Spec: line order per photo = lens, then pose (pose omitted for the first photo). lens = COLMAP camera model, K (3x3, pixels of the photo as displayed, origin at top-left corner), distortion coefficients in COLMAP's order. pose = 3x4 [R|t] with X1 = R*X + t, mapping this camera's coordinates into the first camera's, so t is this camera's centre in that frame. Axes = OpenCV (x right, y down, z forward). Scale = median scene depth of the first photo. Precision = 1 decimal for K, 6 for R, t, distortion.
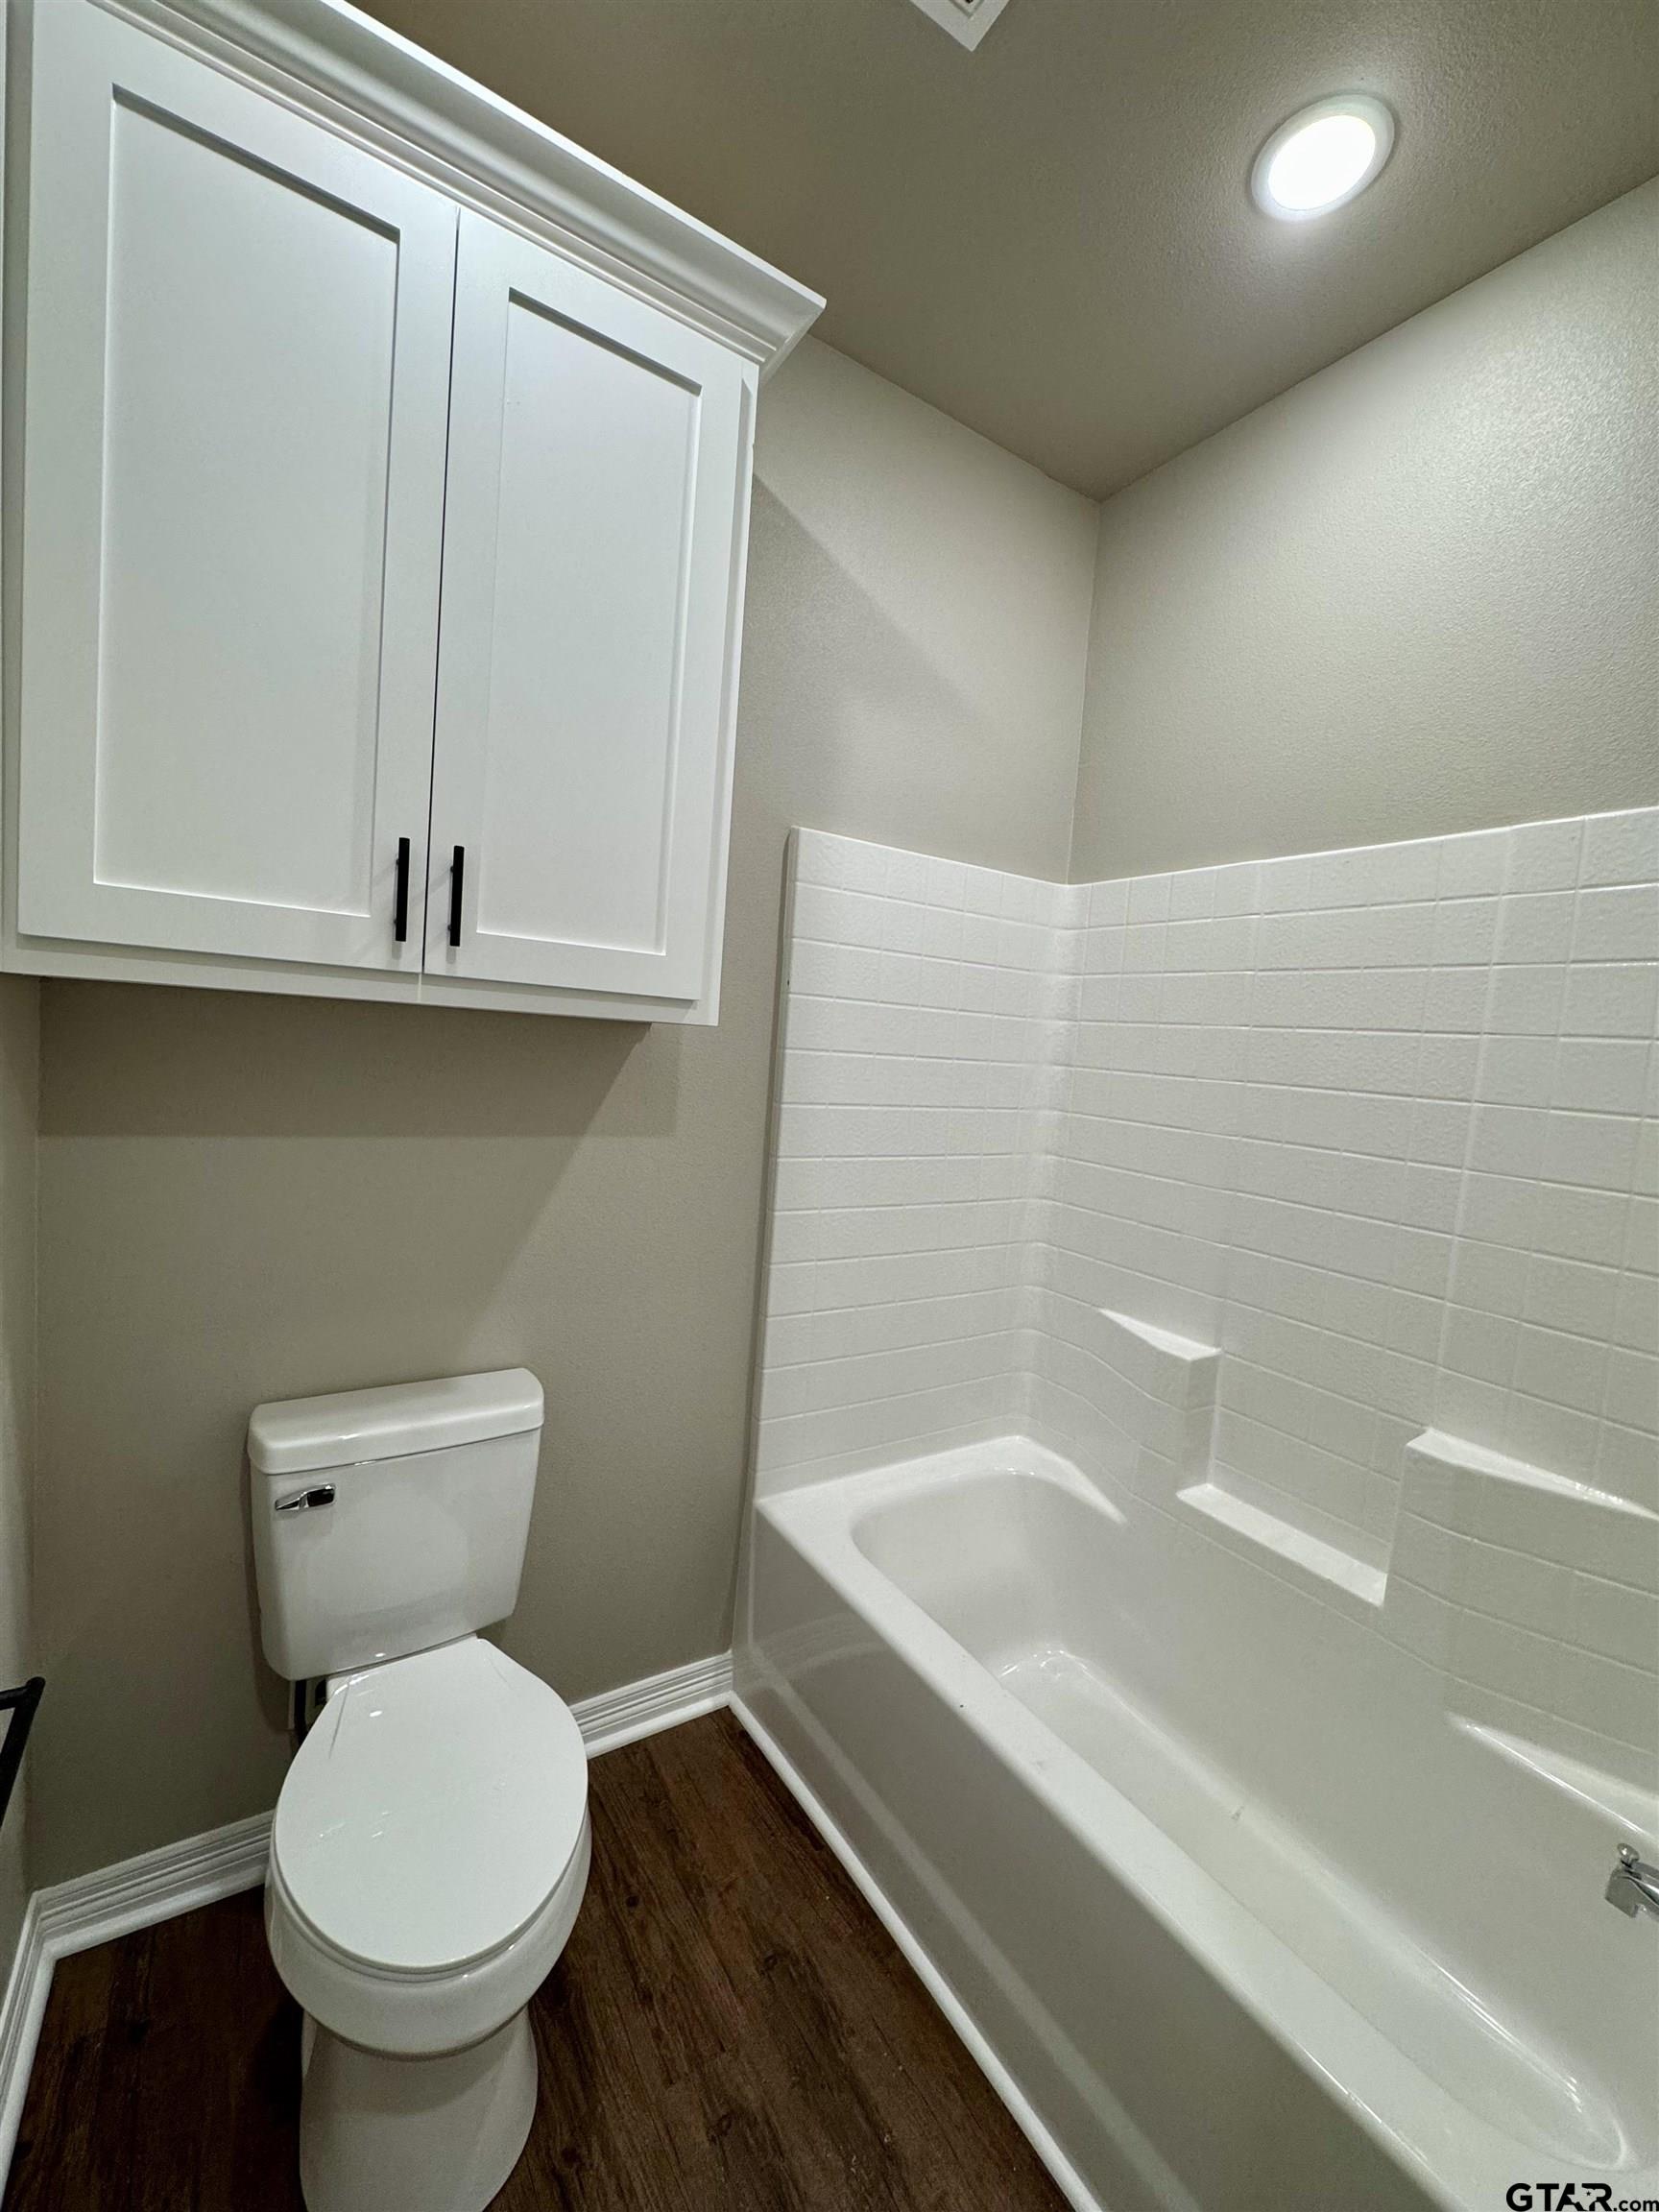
lens RADIAL K [[890.4, 0, 829.5], [0, 890.4, 1106.0], [0, 0, 1]] dist [-0.000653, -0.000188]
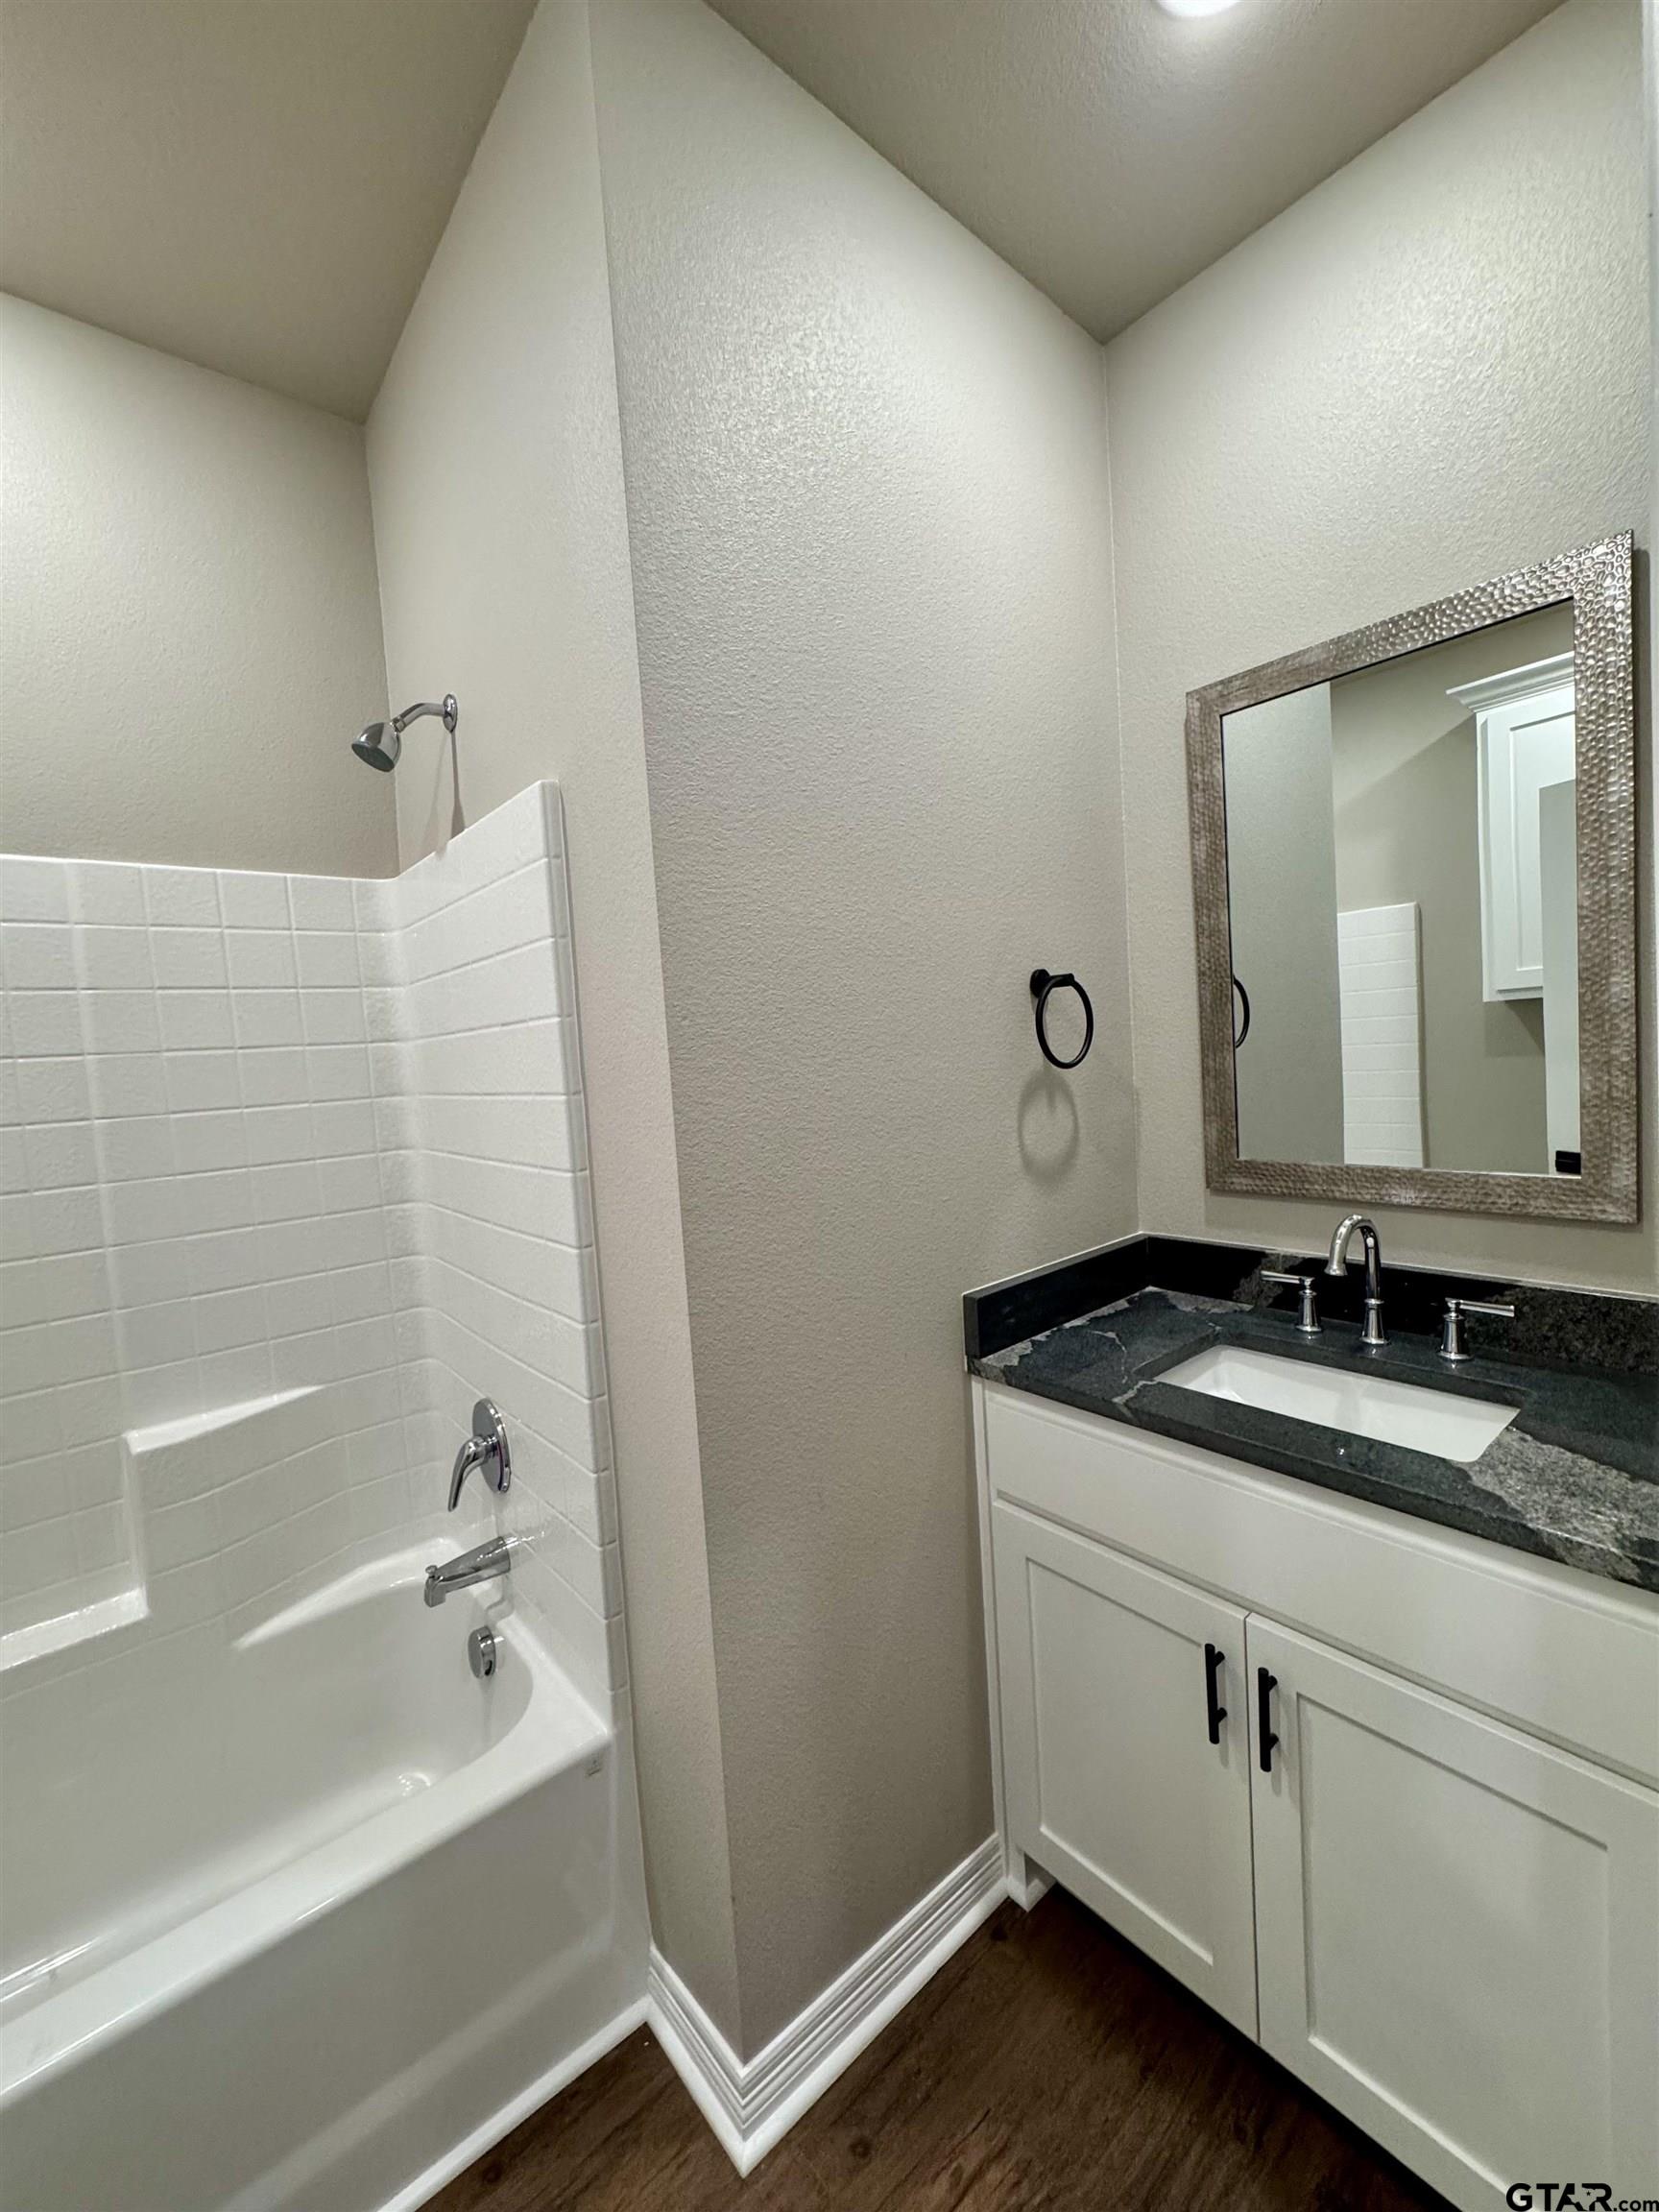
lens RADIAL K [[885.6, 0, 829.5], [0, 885.6, 1106.0], [0, 0, 1]] dist [0.020386, -0.000031]
pose [[-0.113960, -0.141716, 0.983326, -0.335219], [0.135820, 0.978259, 0.156726, -0.054669], [-0.984158, 0.151416, -0.092234, 0.193614]]
